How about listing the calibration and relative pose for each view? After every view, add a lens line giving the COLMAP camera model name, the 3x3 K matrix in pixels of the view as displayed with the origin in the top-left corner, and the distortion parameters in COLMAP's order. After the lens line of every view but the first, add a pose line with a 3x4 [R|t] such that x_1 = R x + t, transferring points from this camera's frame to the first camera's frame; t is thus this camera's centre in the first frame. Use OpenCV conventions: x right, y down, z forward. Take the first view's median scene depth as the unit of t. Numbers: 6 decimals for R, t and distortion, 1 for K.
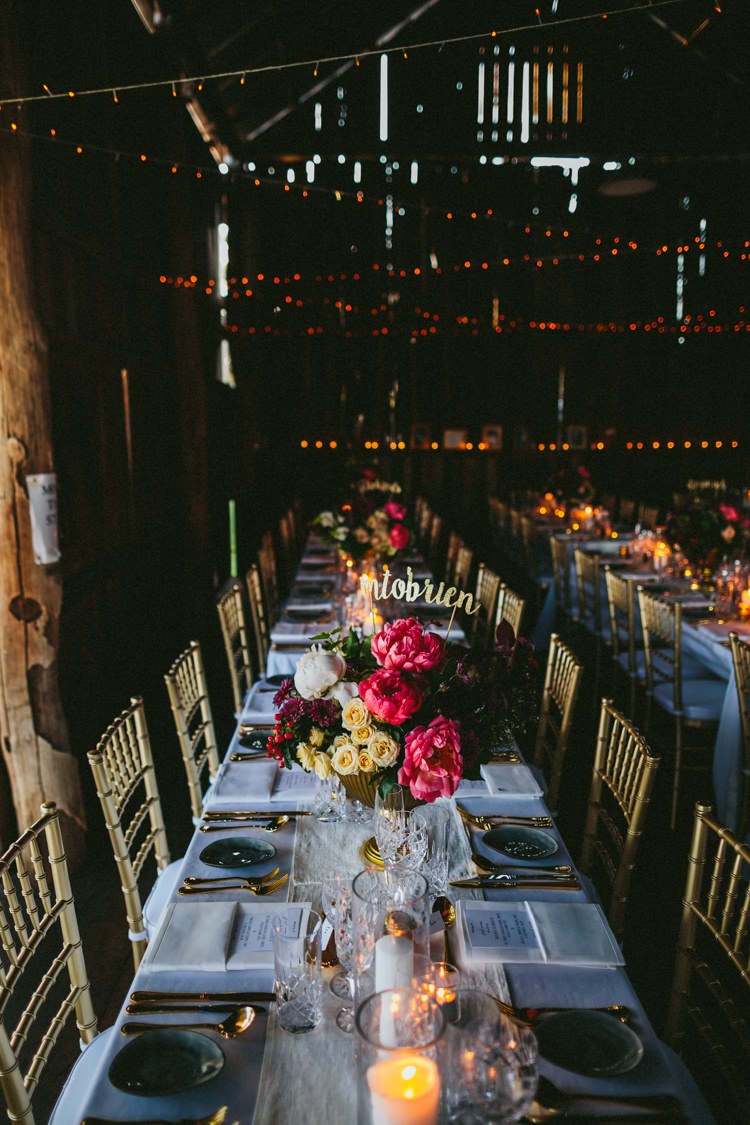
lens RADIAL K [[838.9, 0, 375.0], [0, 838.9, 562.5], [0, 0, 1]] dist [-0.065185, 0.000673]
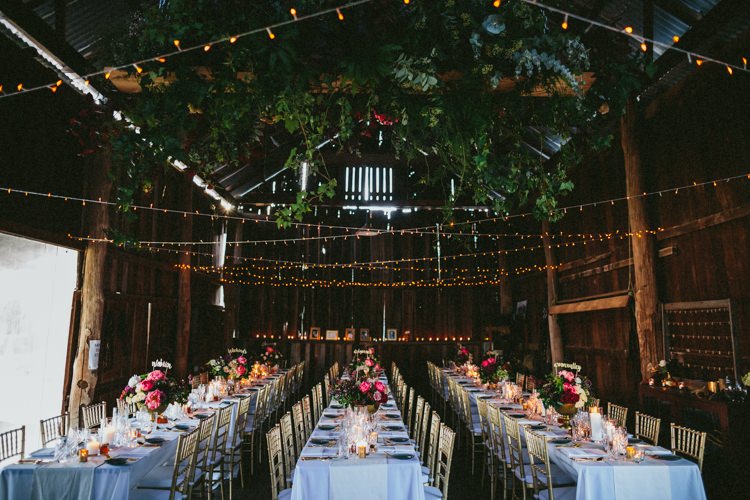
lens RADIAL K [[519.0, 0, 375.0], [0, 519.0, 250.0], [0, 0, 1]] dist [-0.004915, 0.000980]
pose [[0.999390, 0.022966, 0.026306, 0.176280], [-0.013840, 0.952109, -0.305446, 0.045077], [-0.032062, 0.304896, 0.951846, -0.298551]]
